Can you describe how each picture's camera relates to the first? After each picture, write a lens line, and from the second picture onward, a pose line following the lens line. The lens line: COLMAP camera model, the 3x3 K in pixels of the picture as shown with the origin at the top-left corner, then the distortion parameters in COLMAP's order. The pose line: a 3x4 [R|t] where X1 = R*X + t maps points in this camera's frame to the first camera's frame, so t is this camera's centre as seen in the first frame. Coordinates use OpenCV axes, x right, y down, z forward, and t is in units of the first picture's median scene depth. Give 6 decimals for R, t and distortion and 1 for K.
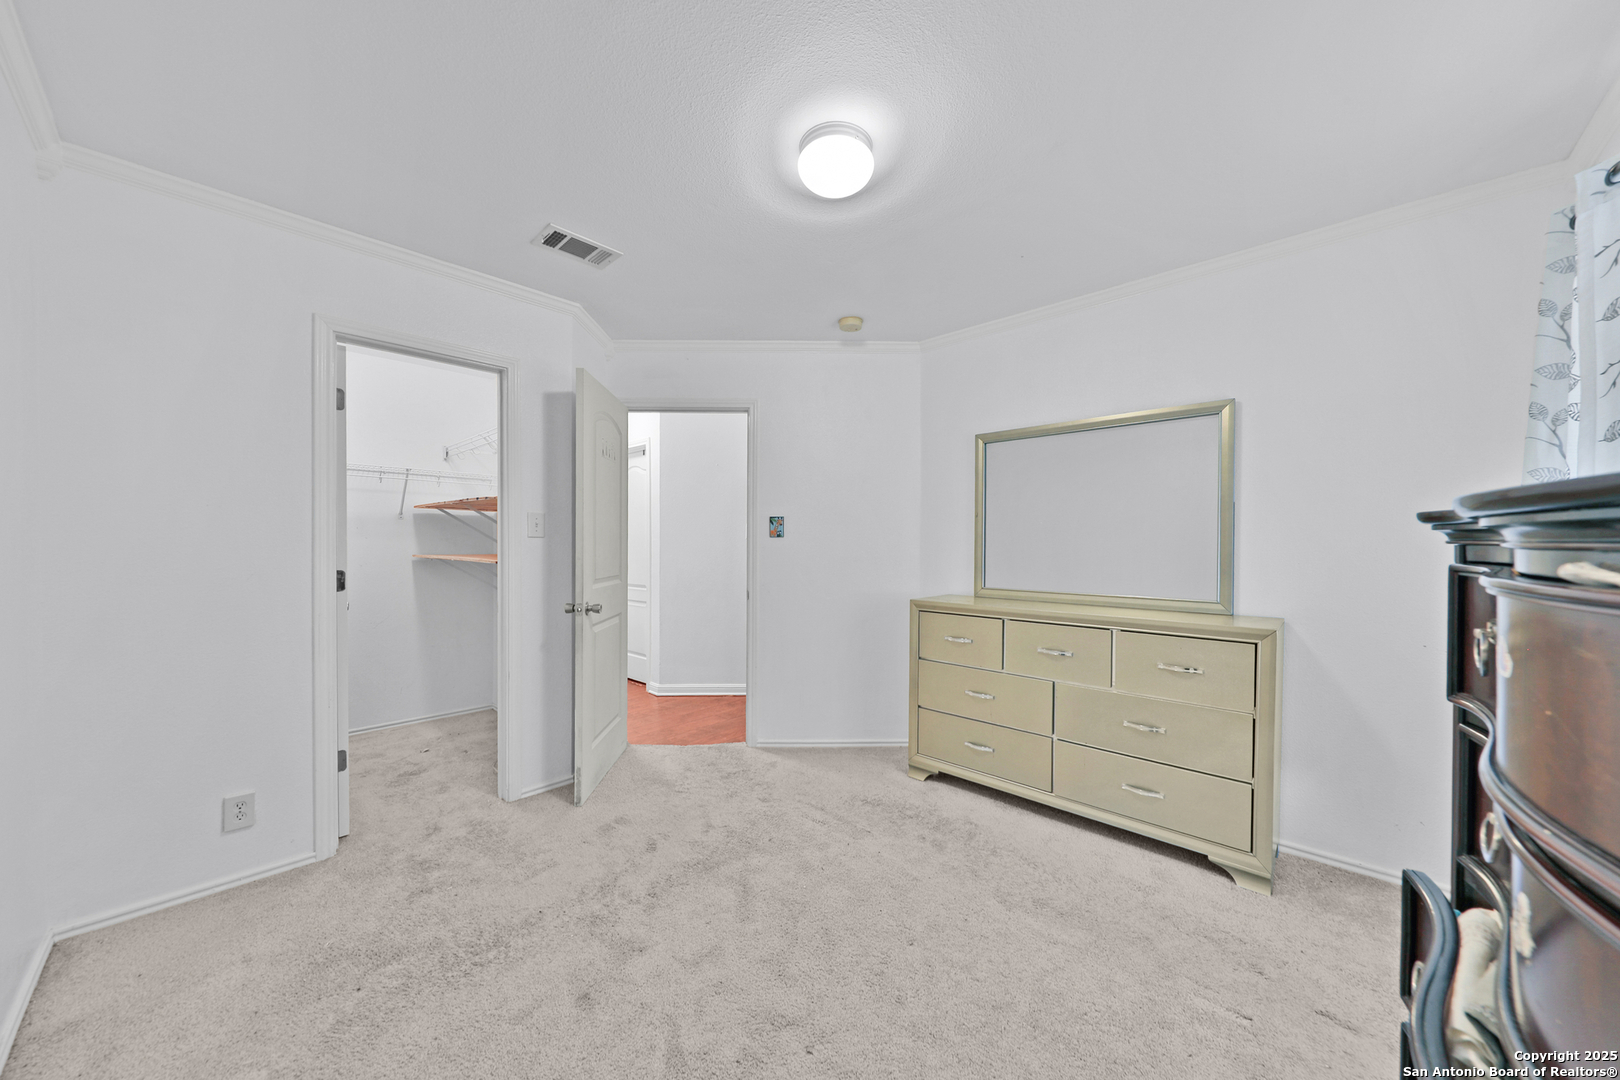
lens RADIAL K [[564.4, 0, 817.6], [0, 564.4, 541.5], [0, 0, 1]] dist [-0.000244, -0.000232]
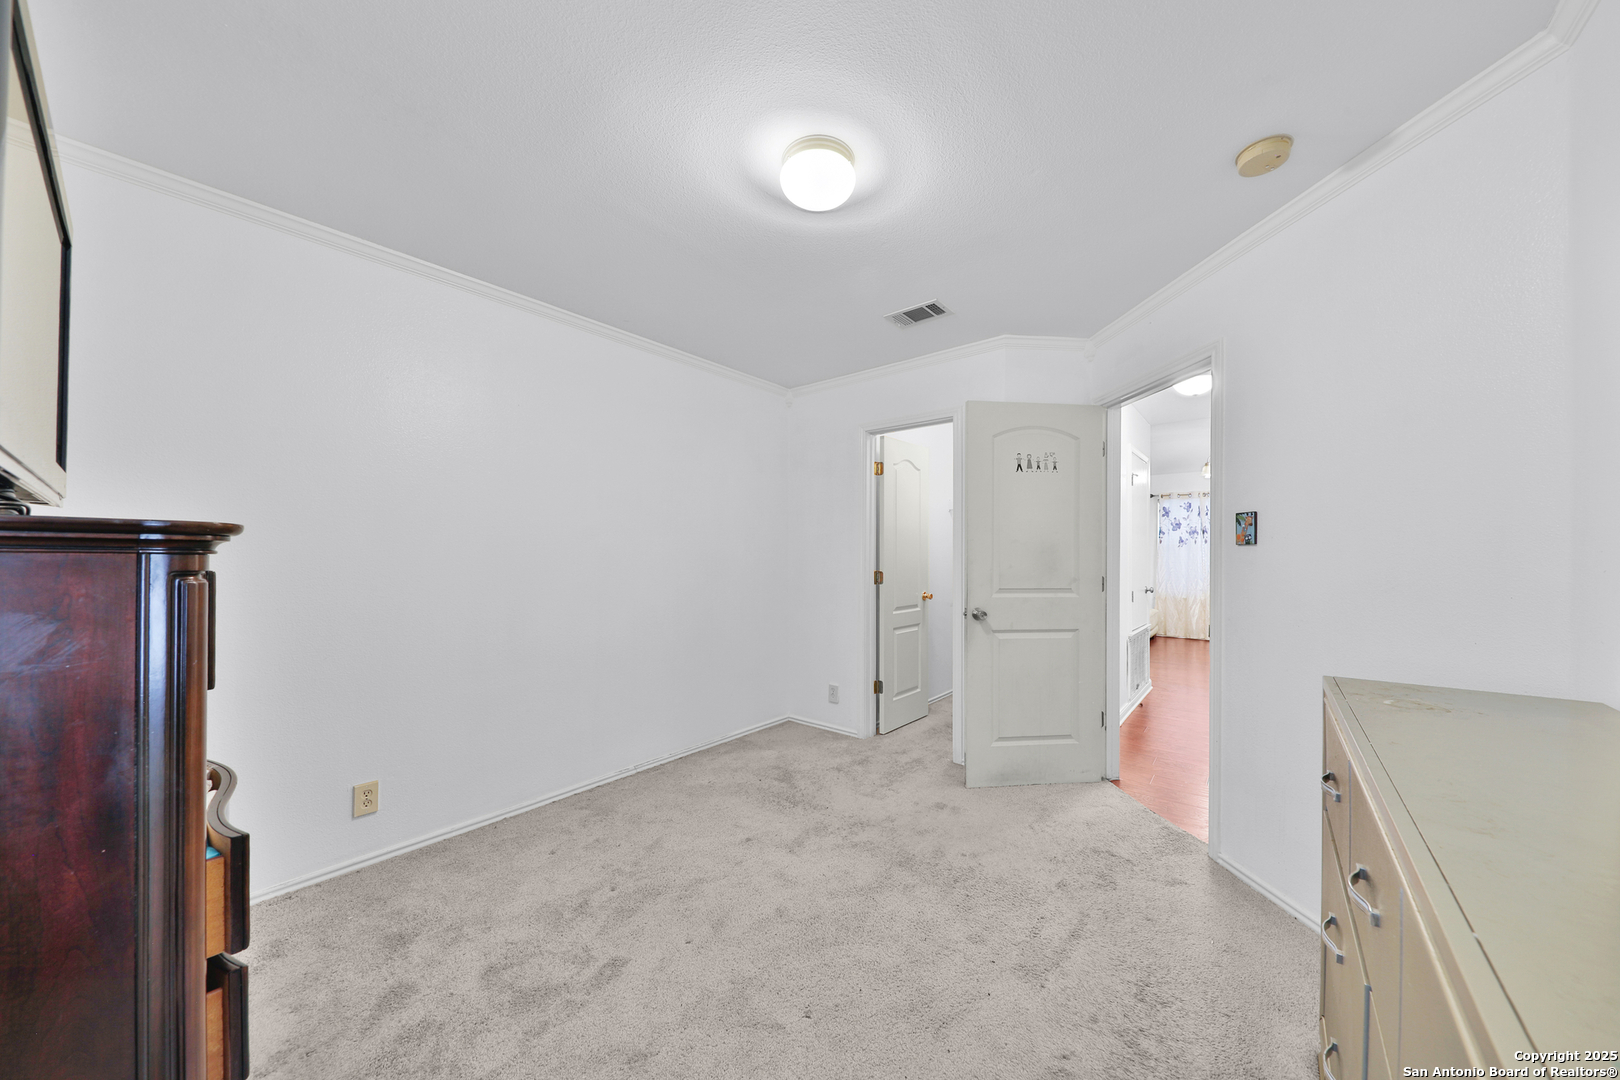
lens RADIAL K [[552.2, 0, 815.1], [0, 552.2, 542.3], [0, 0, 1]] dist [0.000283, -0.001956]
pose [[0.058571, -0.026653, -0.997927, 0.797207], [-0.001870, 0.999639, -0.026809, 0.010302], [0.998282, 0.003436, 0.058500, 0.748484]]
